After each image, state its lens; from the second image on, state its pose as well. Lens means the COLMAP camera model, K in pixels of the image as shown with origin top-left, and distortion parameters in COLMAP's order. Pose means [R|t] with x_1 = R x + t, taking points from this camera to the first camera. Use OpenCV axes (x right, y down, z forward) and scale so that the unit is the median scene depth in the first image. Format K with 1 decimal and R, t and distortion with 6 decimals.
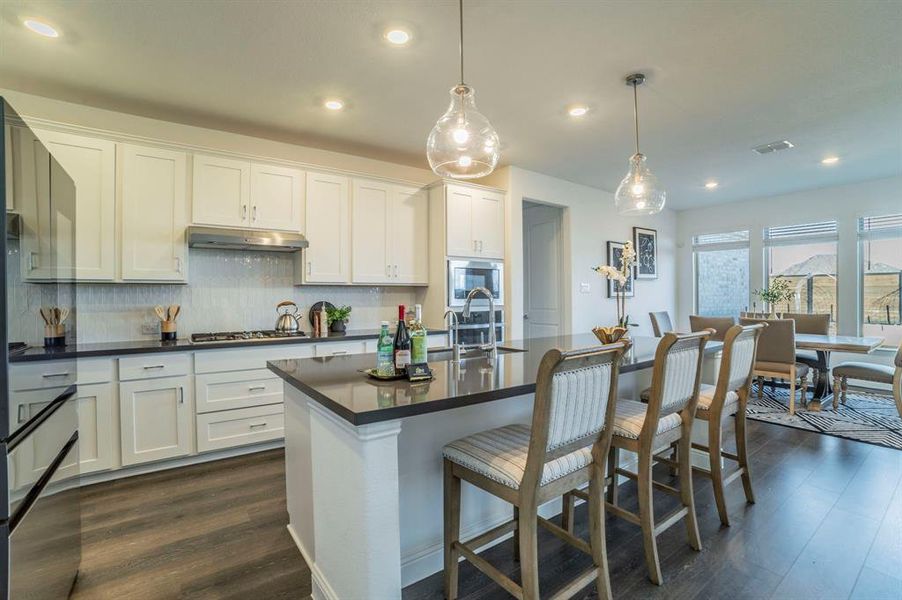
lens RADIAL K [[420.9, 0, 454.7], [0, 420.9, 298.0], [0, 0, 1]] dist [-0.048794, 0.007938]
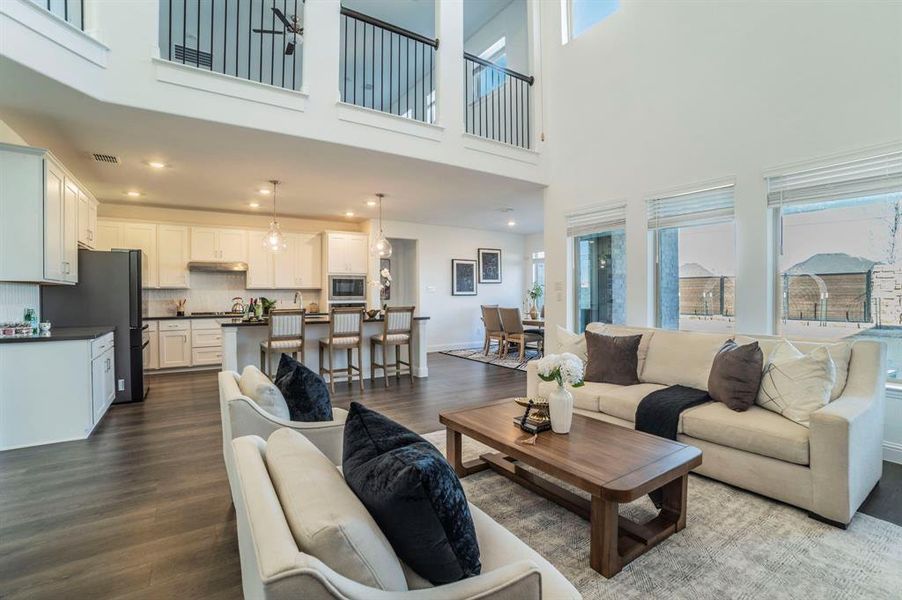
lens RADIAL K [[420.9, 0, 447.2], [0, 420.9, 296.4], [0, 0, 1]] dist [-0.048794, 0.007938]
pose [[0.999248, 0.002646, -0.038677, 0.648344], [-0.002533, 0.999992, 0.002991, -0.003861], [0.038684, -0.002891, 0.999247, -0.913827]]
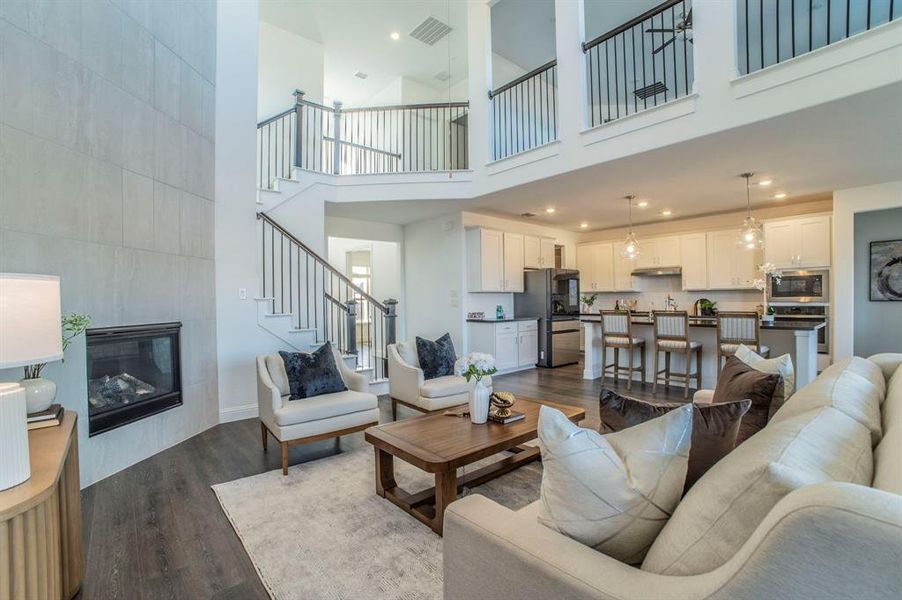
lens RADIAL K [[420.9, 0, 450.1], [0, 420.9, 302.5], [0, 0, 1]] dist [-0.048794, 0.007938]
pose [[0.094585, 0.012056, -0.995444, 1.548526], [0.009259, 0.999873, 0.012989, -0.009282], [0.995474, -0.010446, 0.094461, -0.336982]]
